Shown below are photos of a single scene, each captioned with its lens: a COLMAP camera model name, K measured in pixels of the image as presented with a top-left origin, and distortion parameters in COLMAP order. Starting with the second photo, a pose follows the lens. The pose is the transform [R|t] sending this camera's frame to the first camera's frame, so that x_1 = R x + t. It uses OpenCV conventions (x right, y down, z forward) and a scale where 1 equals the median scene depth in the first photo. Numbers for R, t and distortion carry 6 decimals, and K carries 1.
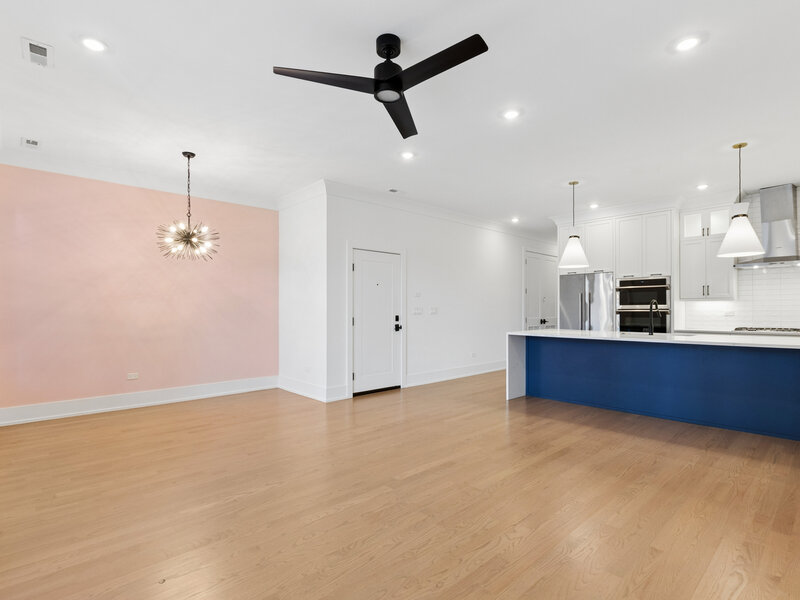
lens RADIAL K [[413.1, 0, 399.8], [0, 413.1, 312.5], [0, 0, 1]] dist [0.003752, -0.001513]
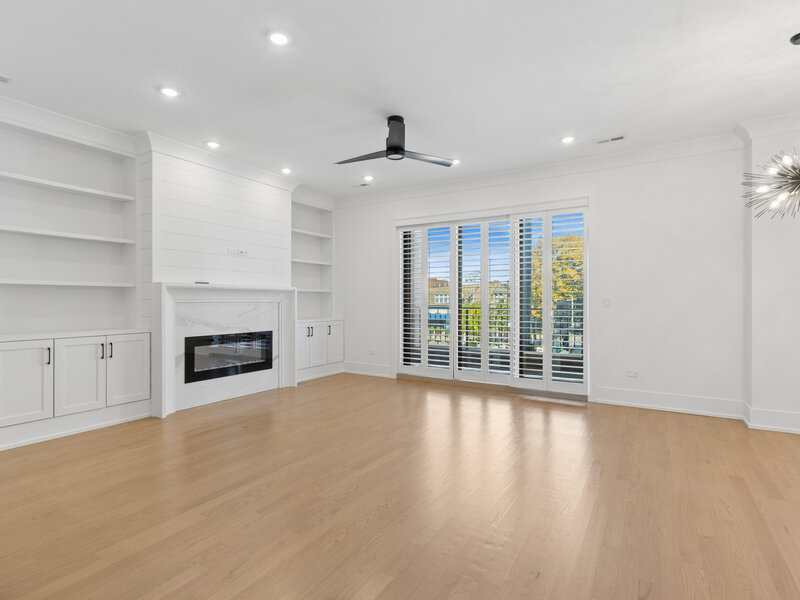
lens RADIAL K [[411.8, 0, 400.0], [0, 411.8, 300.0], [0, 0, 1]] dist [0.000914, -0.000518]
pose [[-0.967264, 0.009485, -0.253596, 0.140173], [0.009301, 0.999955, 0.001924, 0.001415], [0.253603, -0.000498, -0.967308, 1.010596]]
